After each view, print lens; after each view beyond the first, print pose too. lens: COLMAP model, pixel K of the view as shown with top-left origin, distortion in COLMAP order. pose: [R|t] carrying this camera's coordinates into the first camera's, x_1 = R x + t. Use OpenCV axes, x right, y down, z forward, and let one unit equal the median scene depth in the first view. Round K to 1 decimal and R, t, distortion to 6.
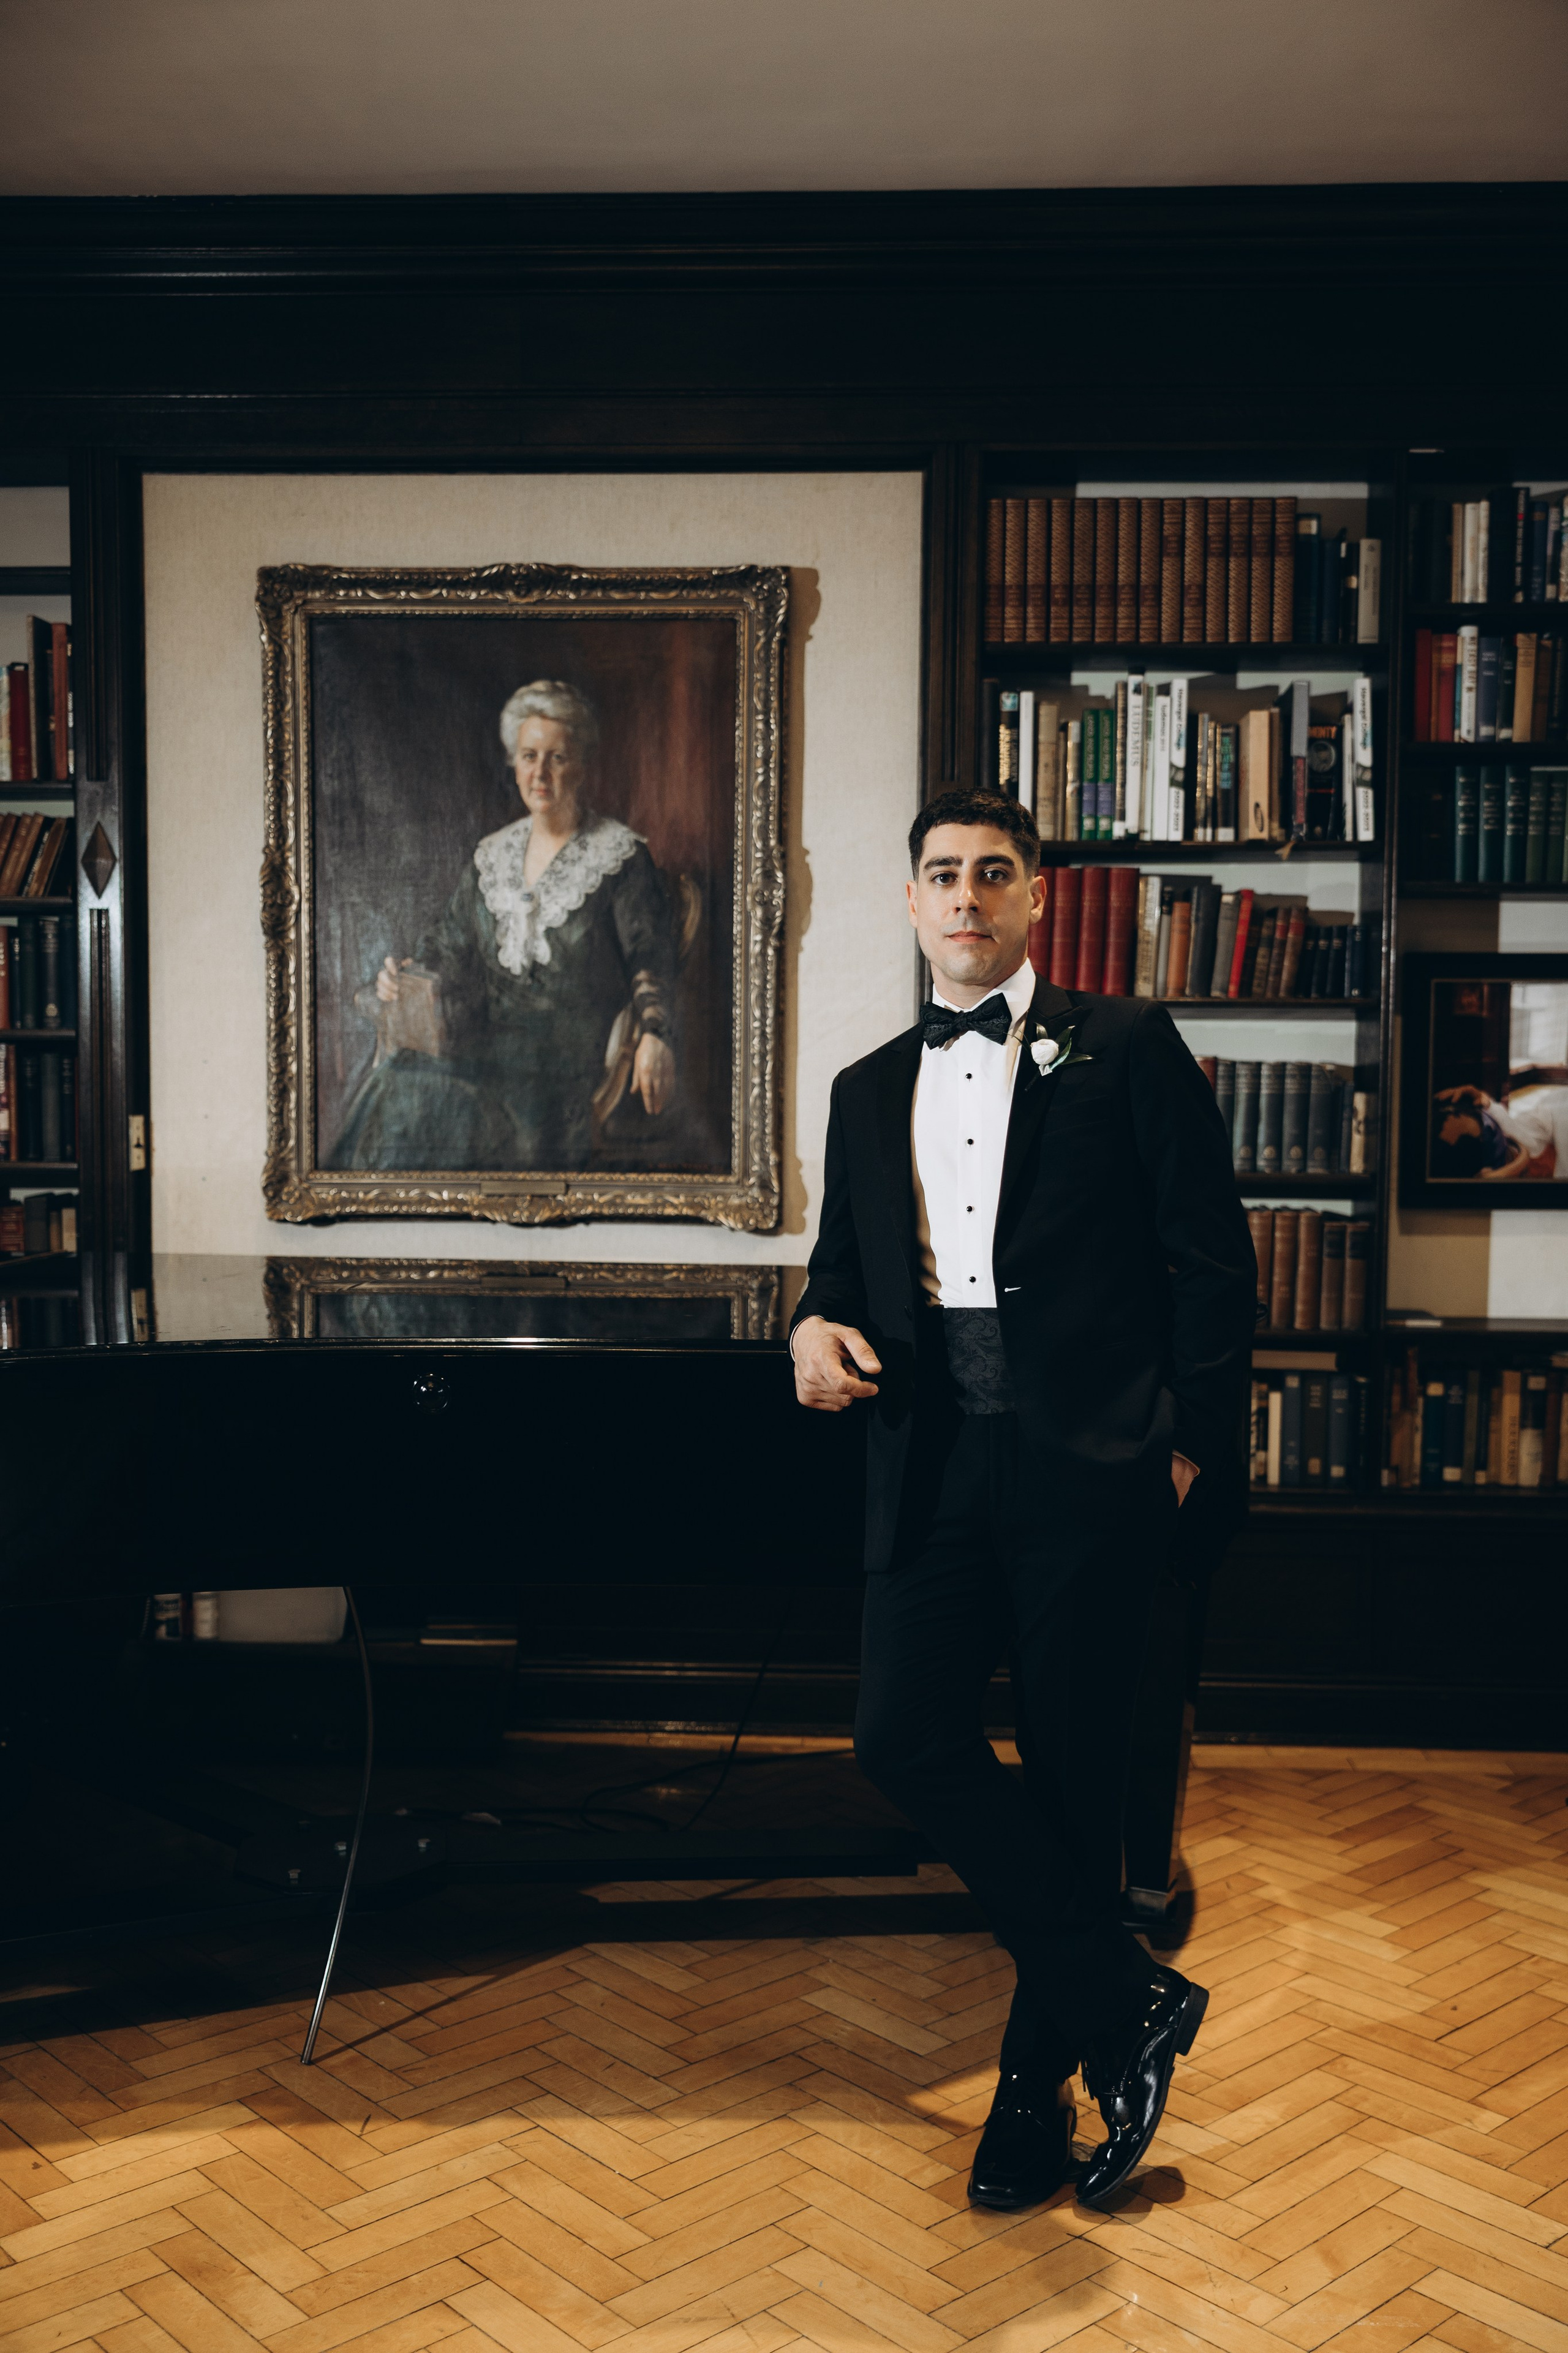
lens RADIAL K [[2192.5, 0, 777.8], [0, 2192.5, 1160.9], [0, 0, 1]] dist [0.014931, 0.007660]
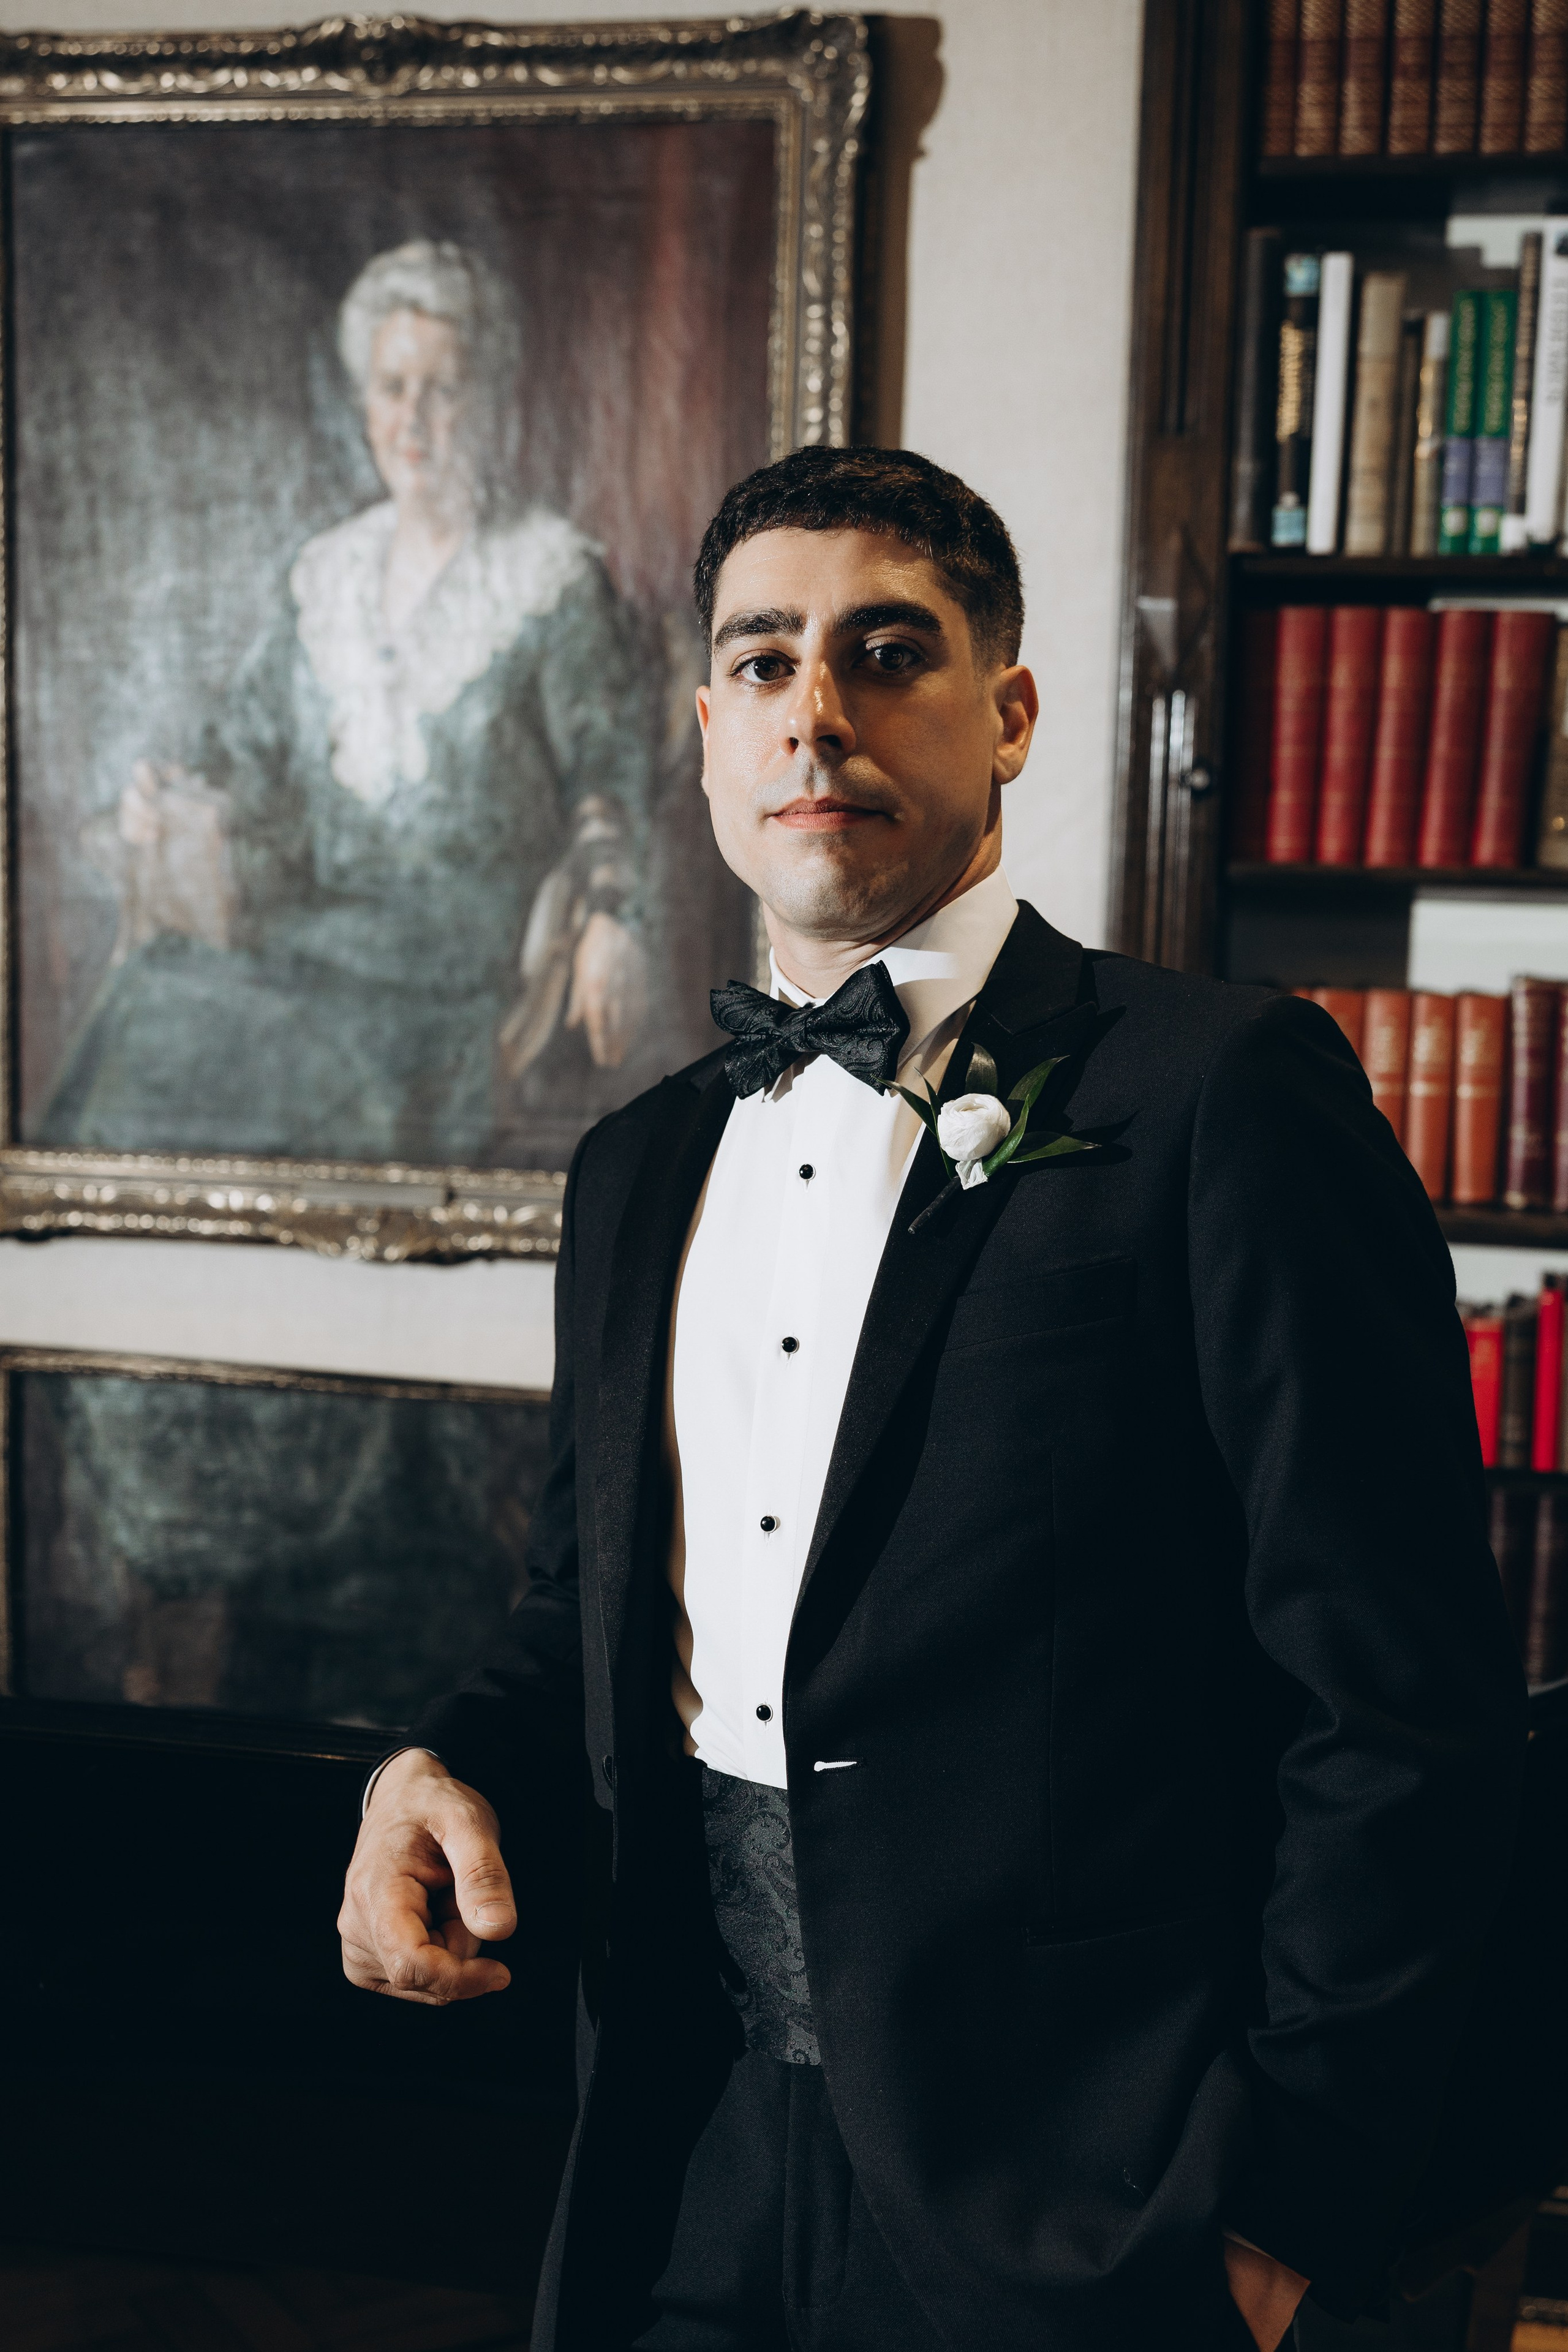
lens RADIAL K [[3050.3, 0, 756.9], [0, 3050.3, 1150.4], [0, 0, 1]] dist [0.008641, 0.000000]
pose [[0.986373, 0.037700, -0.160145, 0.101004], [-0.029092, 0.998020, 0.055761, -0.044378], [0.161930, -0.050343, 0.985517, 0.278832]]
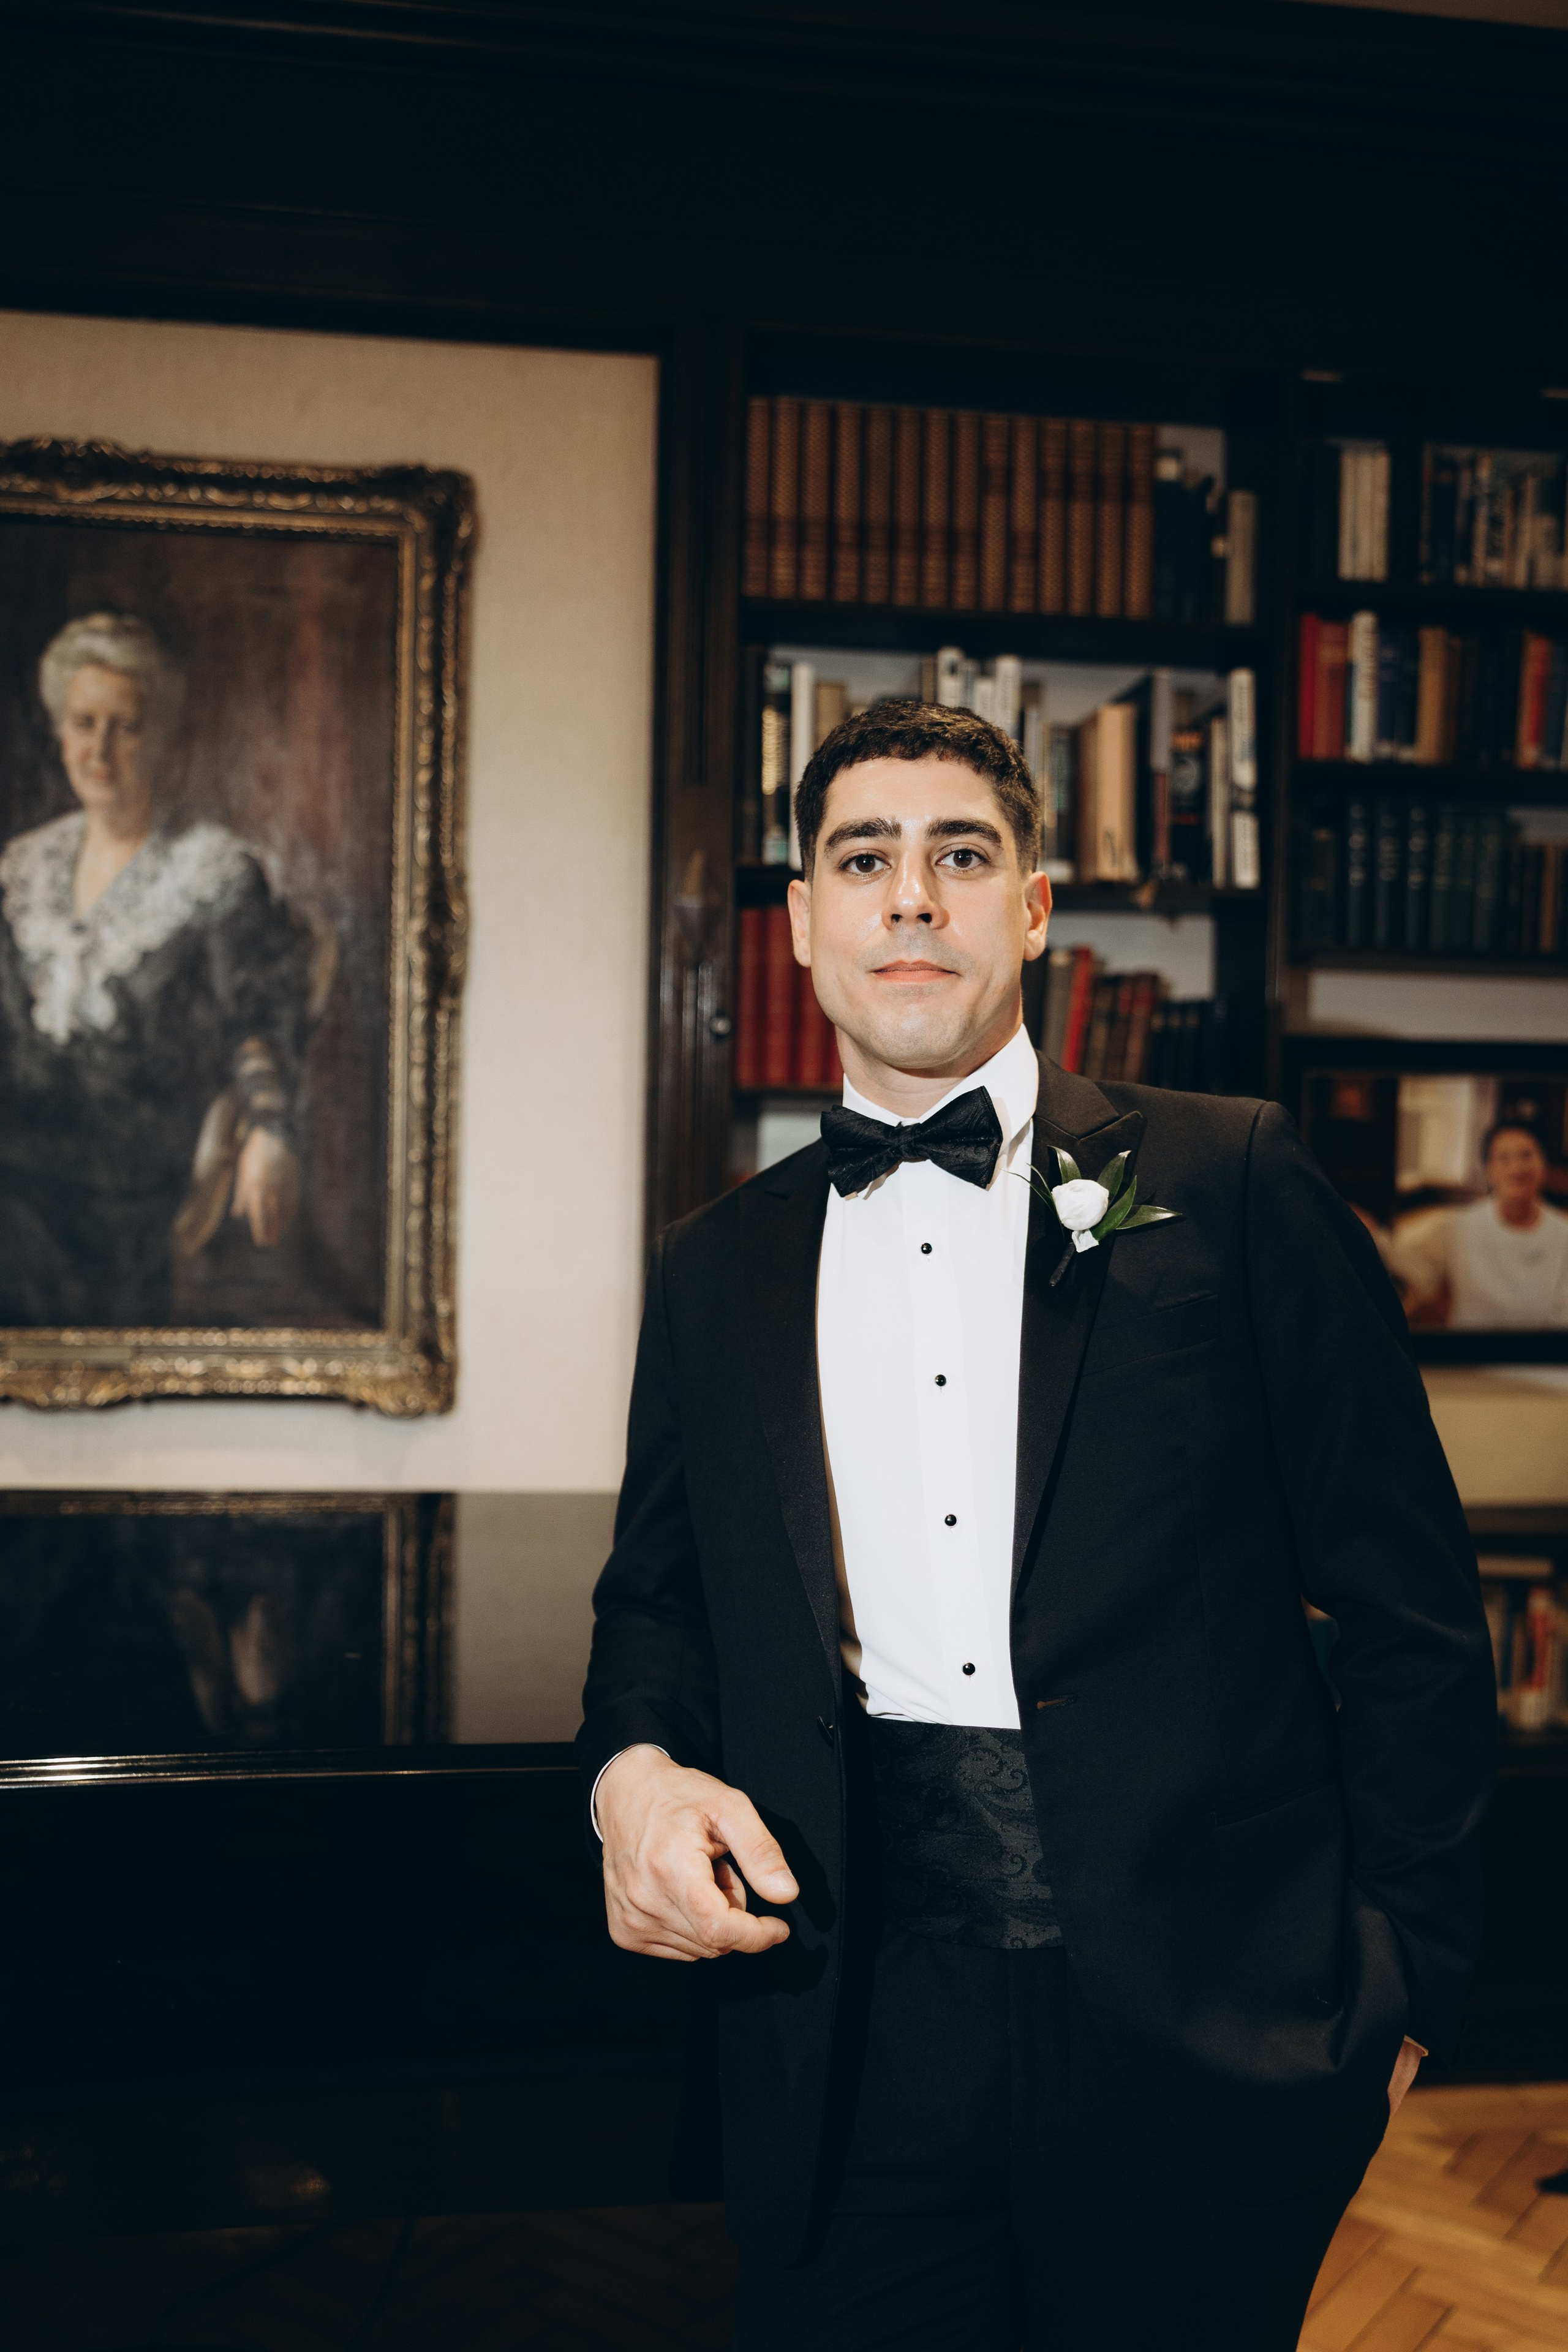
lens RADIAL K [[2108.4, 0, 807.8], [0, 2108.4, 1171.7], [0, 0, 1]] dist [0.006388, -0.014787]
pose [[0.979376, 0.005735, 0.201963, -0.024513], [0.000350, 0.999547, -0.030083, -0.025402], [-0.202044, 0.029533, 0.978931, 0.319428]]
